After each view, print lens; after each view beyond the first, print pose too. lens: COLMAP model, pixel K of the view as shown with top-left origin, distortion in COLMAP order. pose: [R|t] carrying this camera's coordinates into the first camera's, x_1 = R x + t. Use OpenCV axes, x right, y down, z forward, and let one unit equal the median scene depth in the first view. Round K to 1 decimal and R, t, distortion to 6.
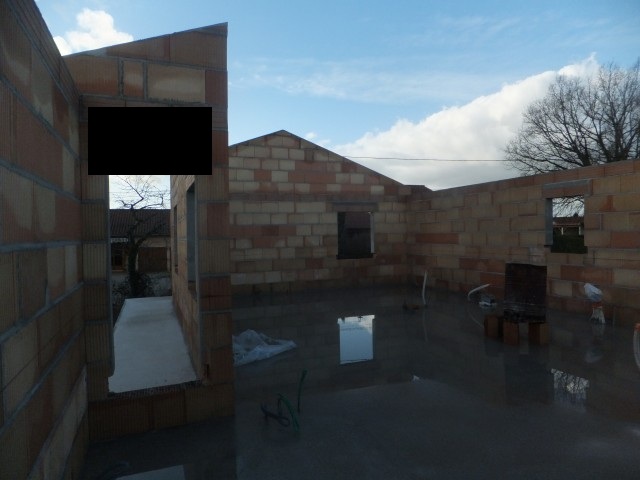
lens RADIAL K [[429.8, 0, 320.3], [0, 429.8, 216.2], [0, 0, 1]] dist [-0.002872, 0.002908]
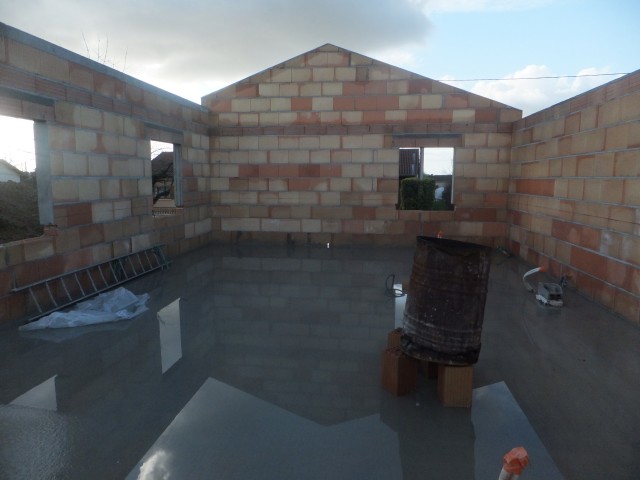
lens RADIAL K [[429.8, 0, 320.3], [0, 429.8, 216.2], [0, 0, 1]] dist [-0.002872, 0.002908]
pose [[0.864844, 0.067285, -0.497512, 0.320426], [-0.001051, 0.991219, 0.132229, 0.010406], [0.502040, -0.113835, 0.857320, 0.278796]]
